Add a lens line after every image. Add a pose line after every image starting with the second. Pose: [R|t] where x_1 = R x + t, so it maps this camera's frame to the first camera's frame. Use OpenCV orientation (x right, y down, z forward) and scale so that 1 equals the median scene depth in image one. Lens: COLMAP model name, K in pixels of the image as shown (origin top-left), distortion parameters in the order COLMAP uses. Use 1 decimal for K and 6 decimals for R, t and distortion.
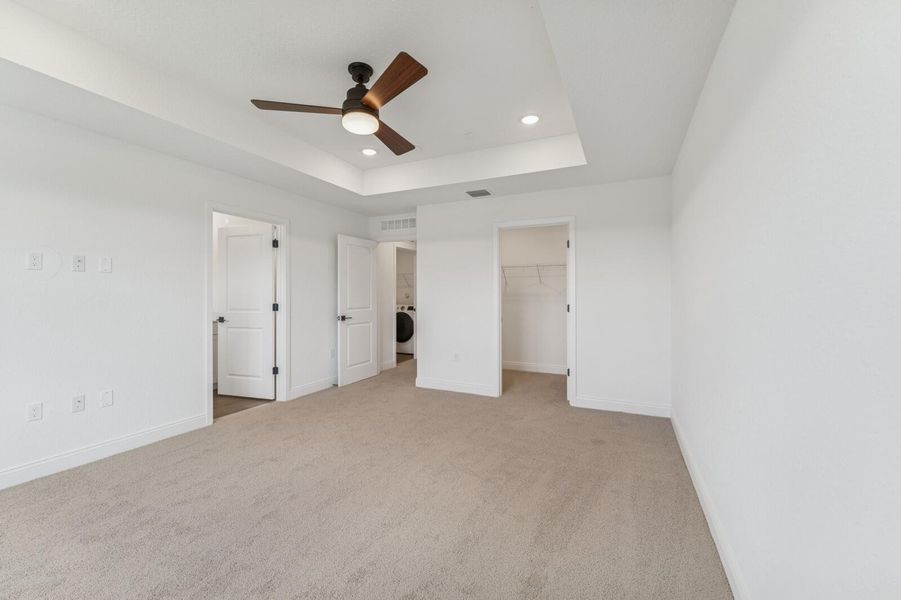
lens RADIAL K [[369.3, 0, 448.9], [0, 369.3, 301.9], [0, 0, 1]] dist [-0.000490, -0.000300]
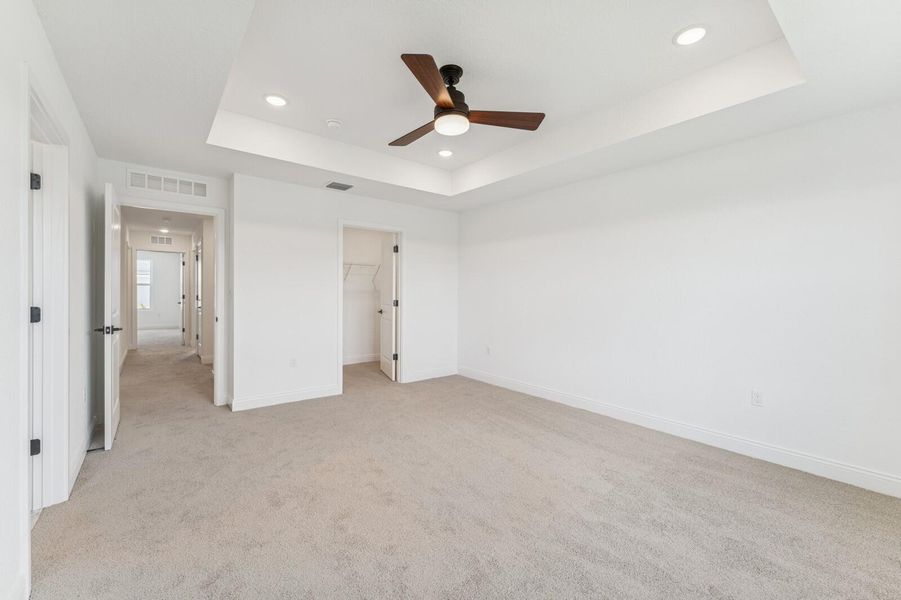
lens RADIAL K [[369.3, 0, 448.9], [0, 369.3, 301.9], [0, 0, 1]] dist [-0.000490, -0.000300]
pose [[0.443677, -0.018956, 0.895986, -0.656692], [0.006641, 0.999818, 0.017864, -0.007700], [-0.896162, -0.001976, 0.443722, 0.309419]]
